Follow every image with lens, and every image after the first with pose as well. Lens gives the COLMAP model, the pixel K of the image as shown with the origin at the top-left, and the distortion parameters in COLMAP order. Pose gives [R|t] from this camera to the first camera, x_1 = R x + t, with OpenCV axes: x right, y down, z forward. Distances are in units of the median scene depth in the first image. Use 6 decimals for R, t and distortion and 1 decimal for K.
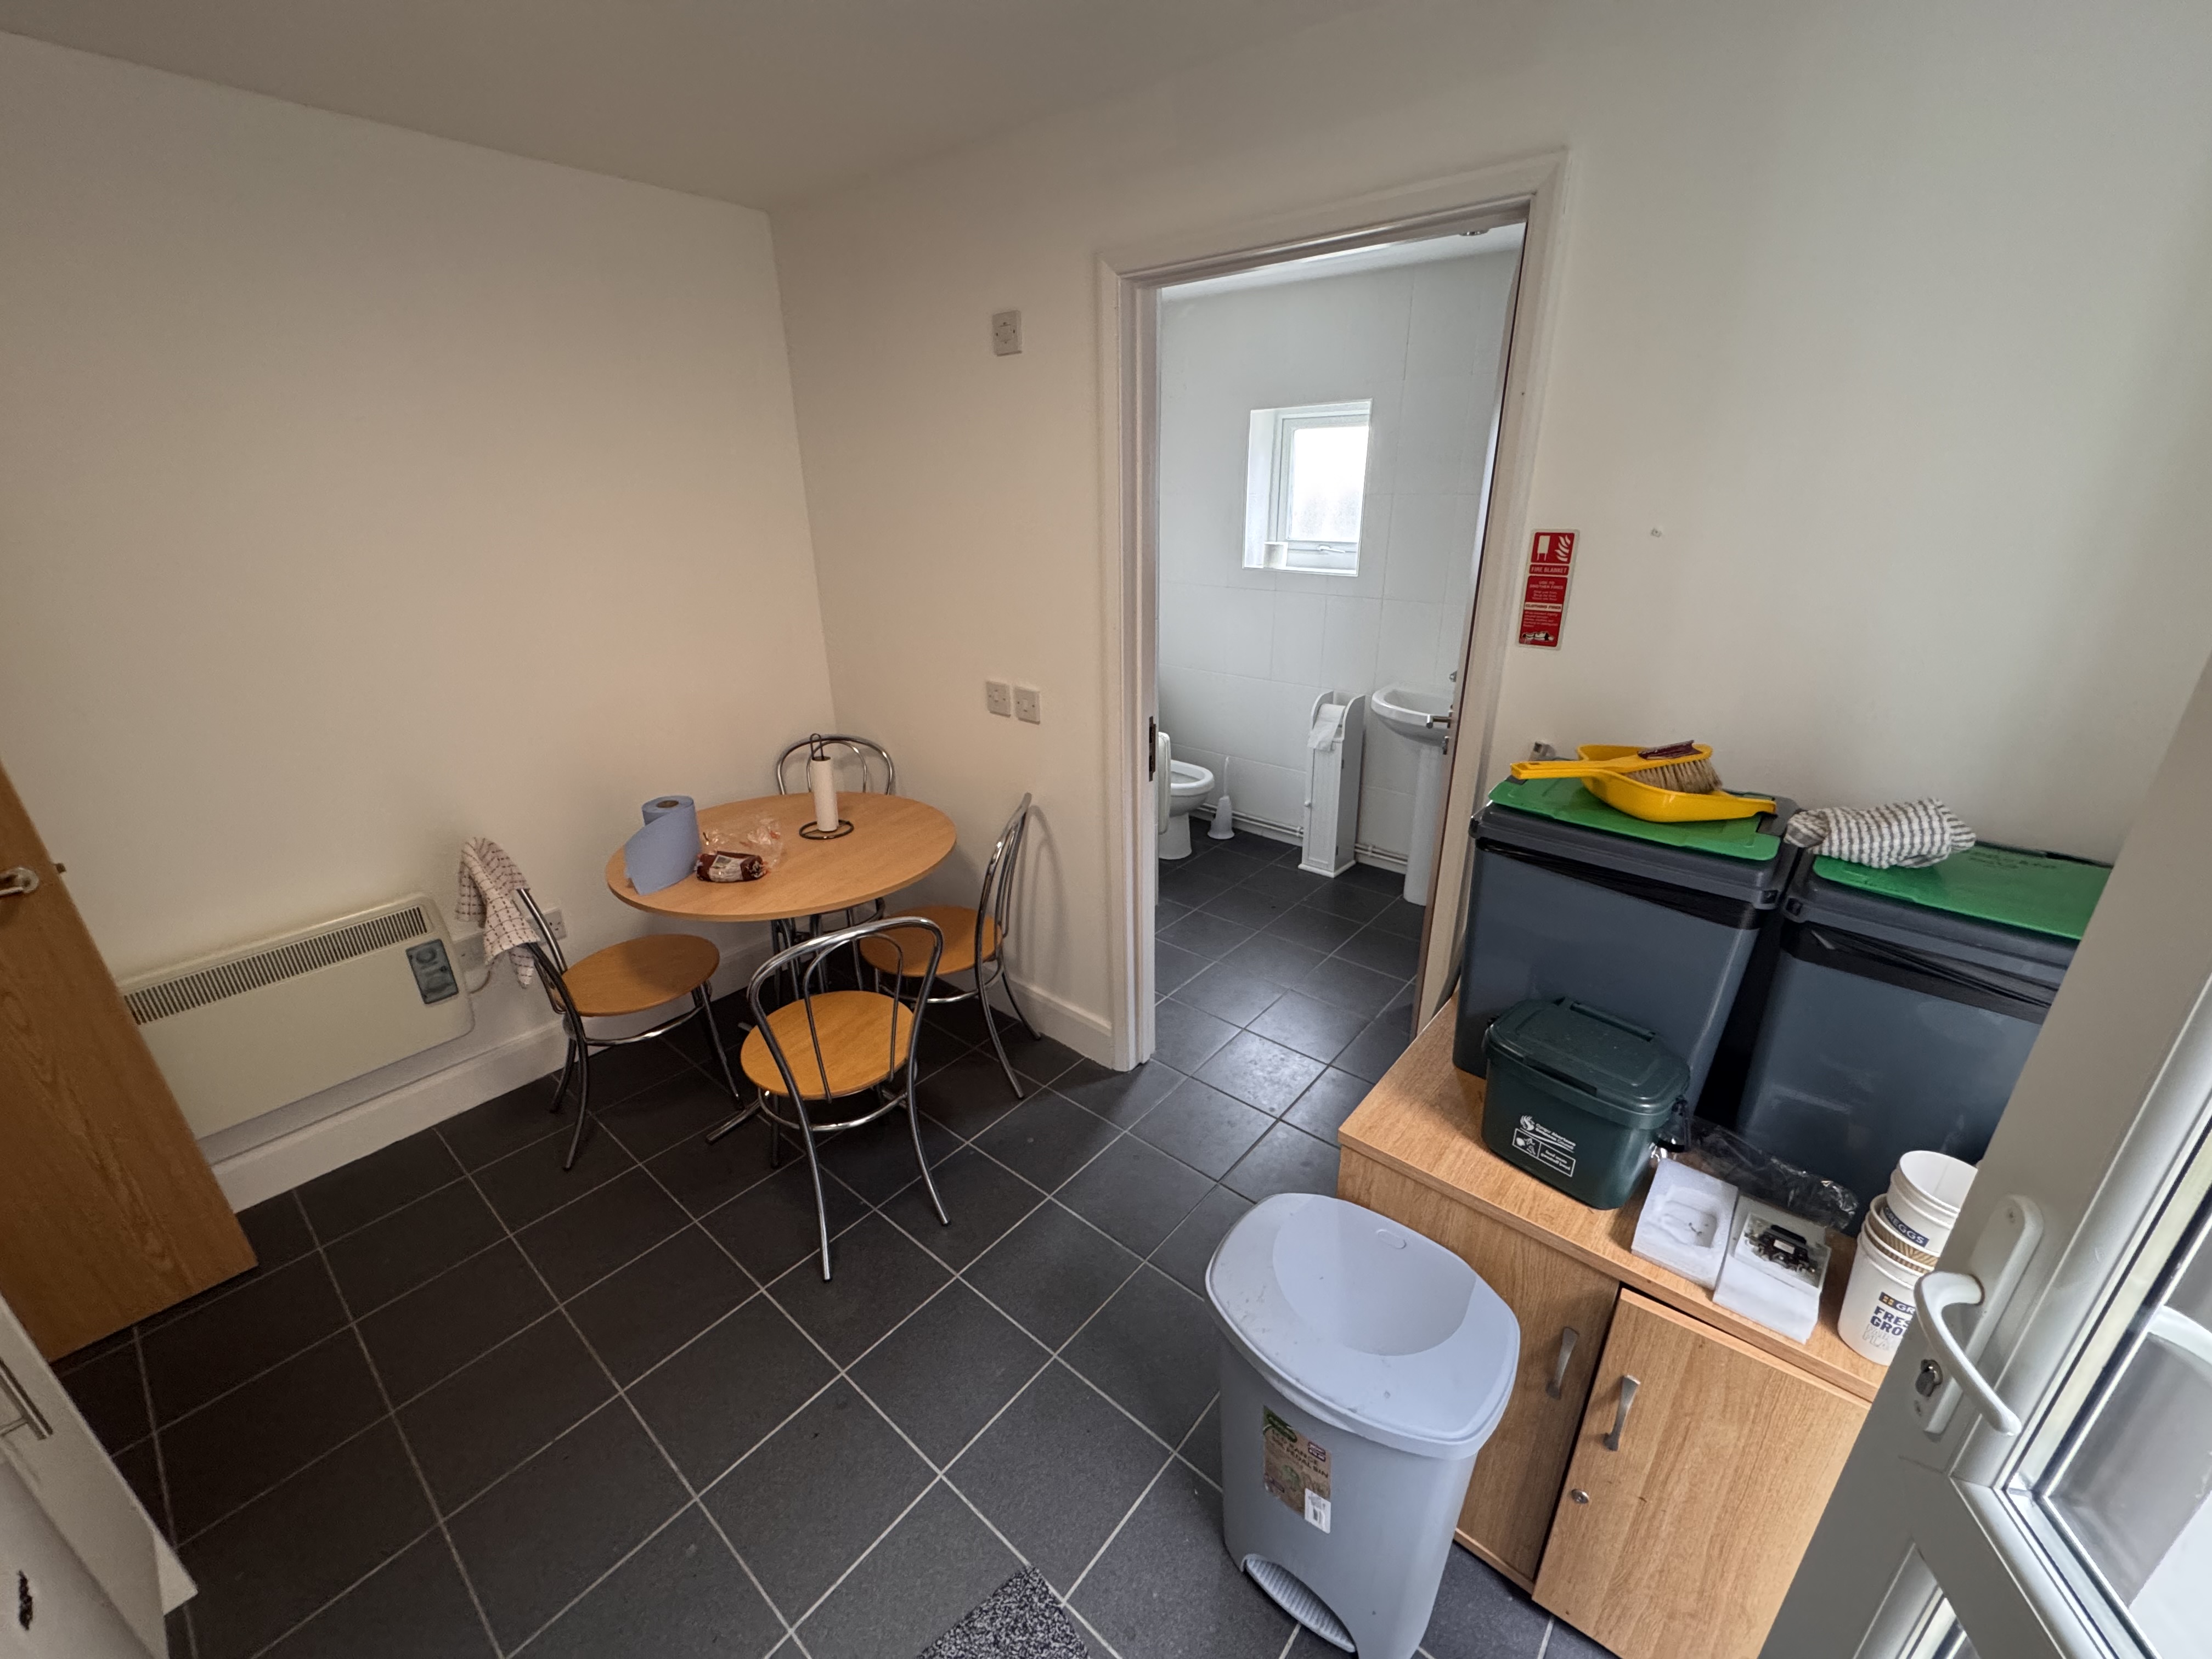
lens RADIAL K [[879.5, 0, 1113.3], [0, 879.5, 828.6], [0, 0, 1]] dist [-0.002440, 0.000179]
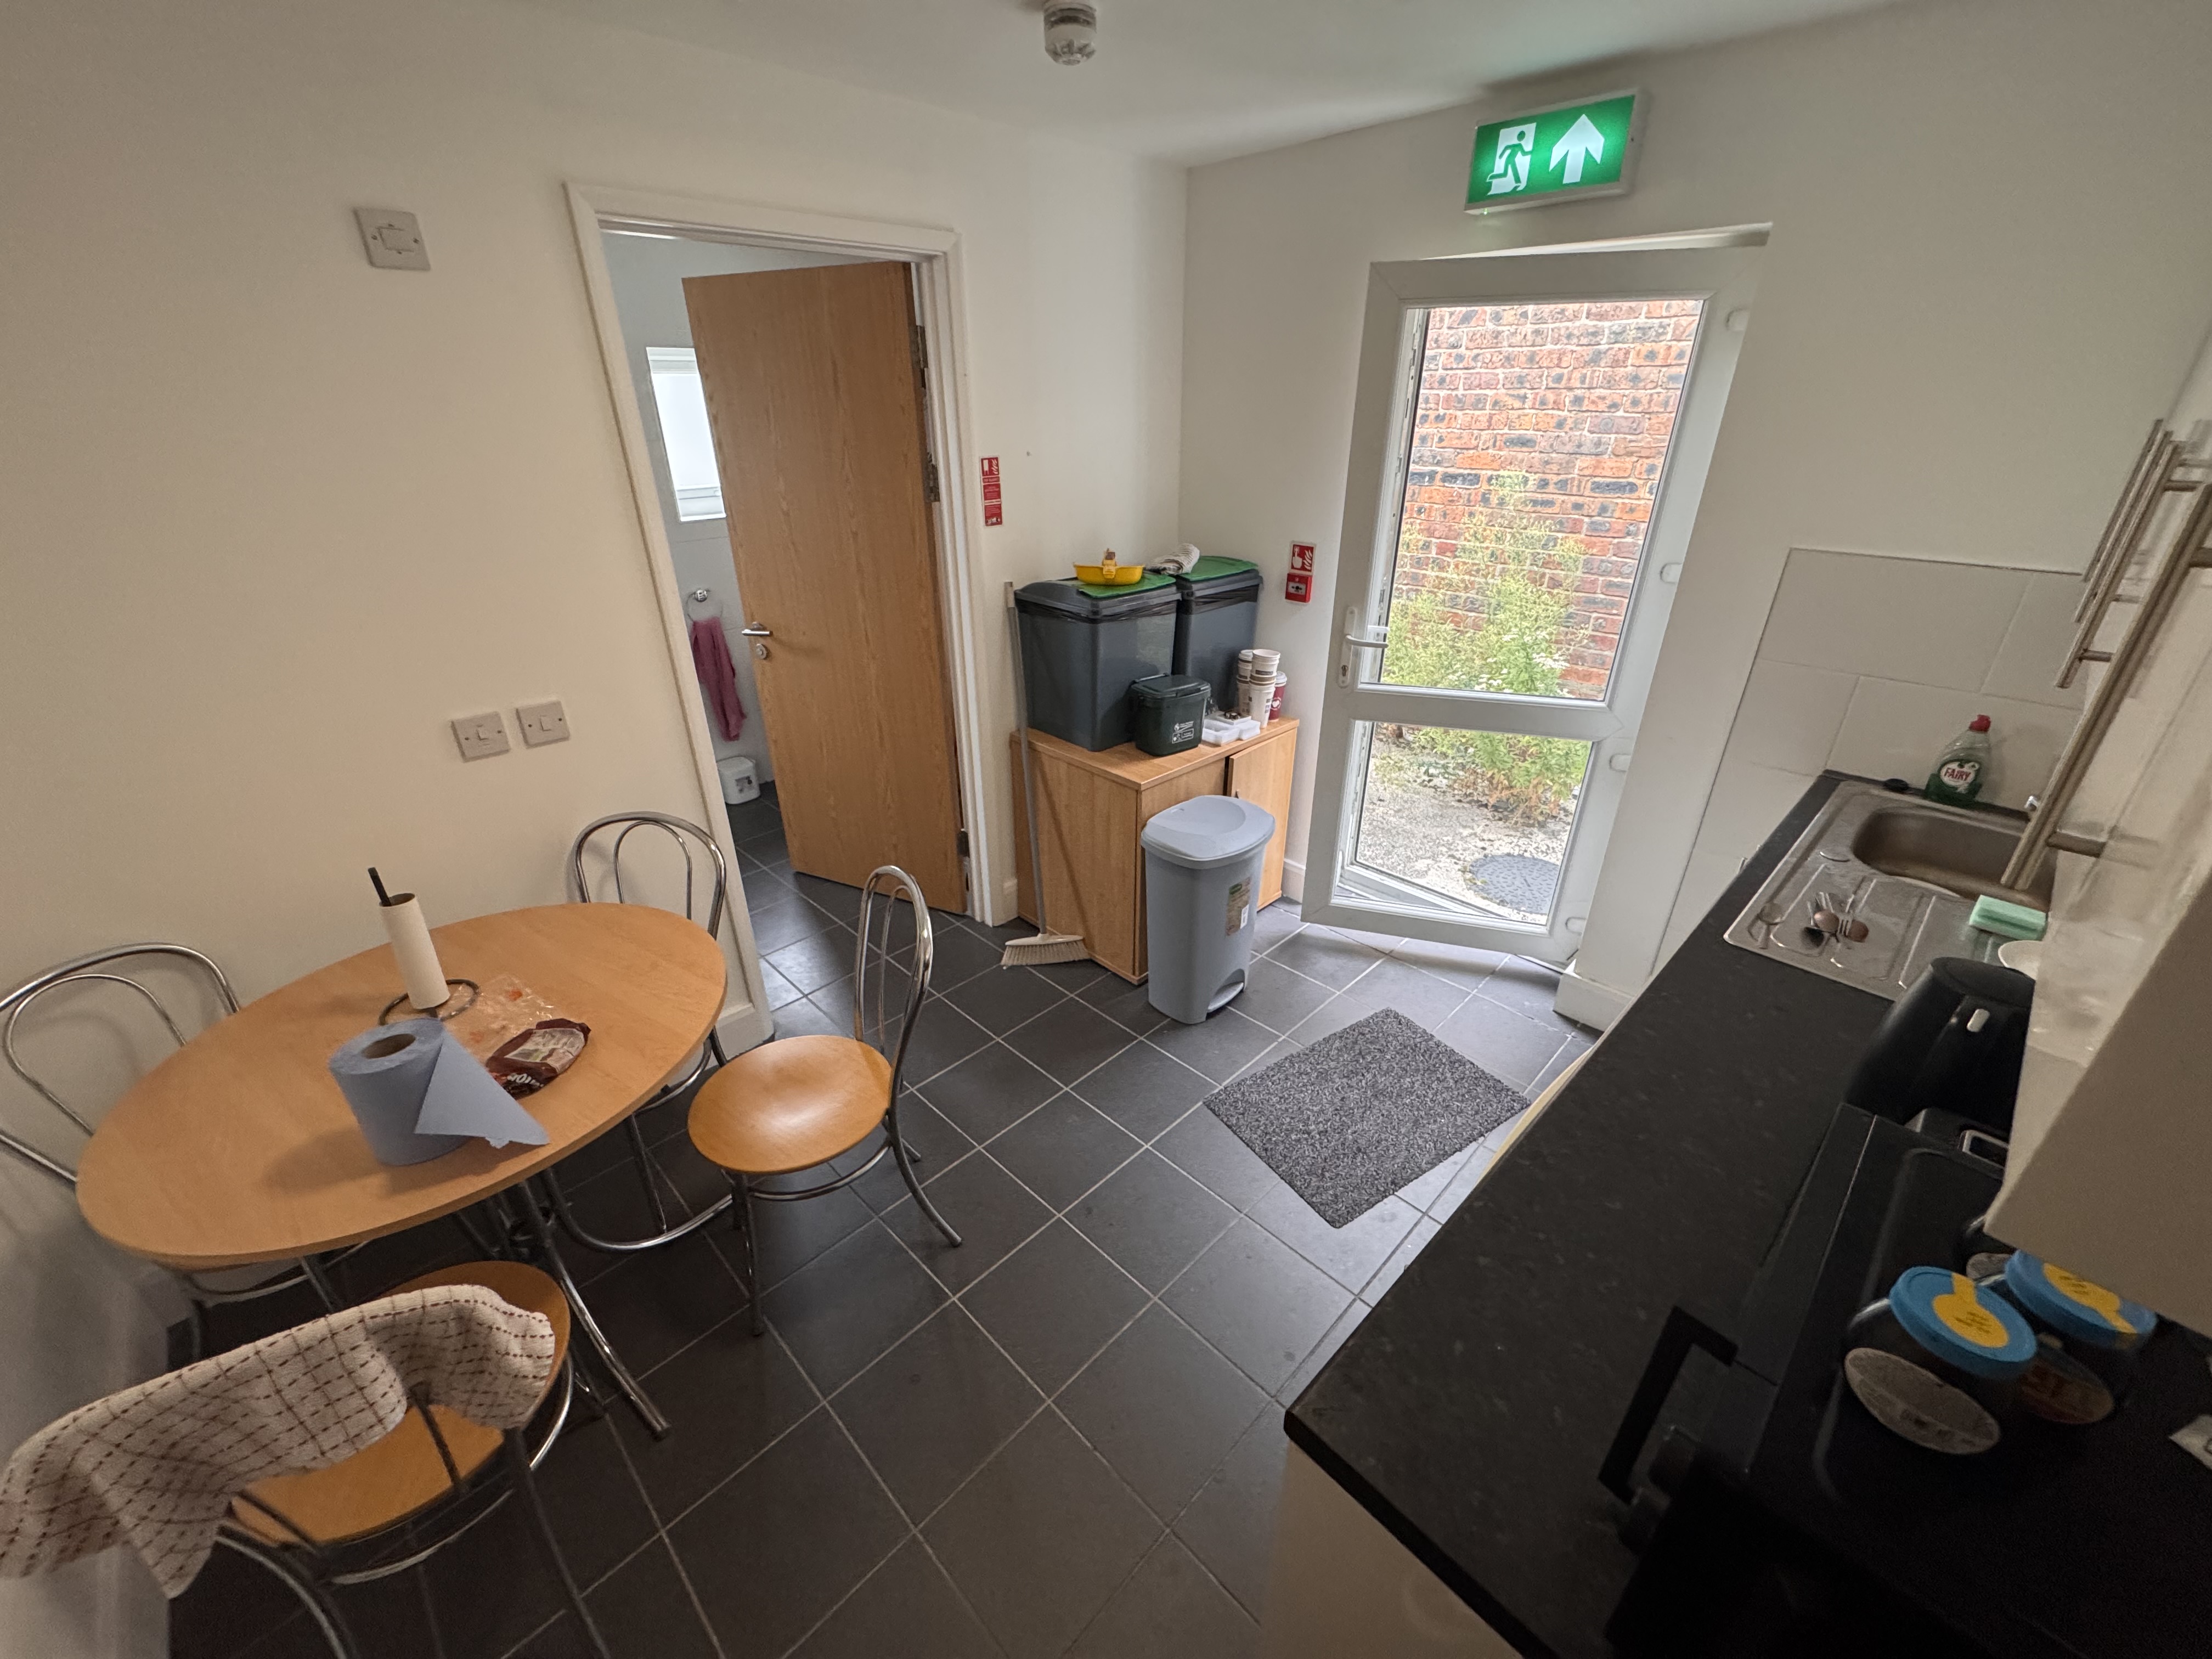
lens RADIAL K [[879.5, 0, 1102.0], [0, 879.5, 818.6], [0, 0, 1]] dist [-0.002440, 0.000179]
pose [[0.099662, -0.423655, 0.900324, -1.292079], [0.372548, 0.854902, 0.361042, -0.263567], [-0.922646, 0.299432, 0.243033, 0.571028]]
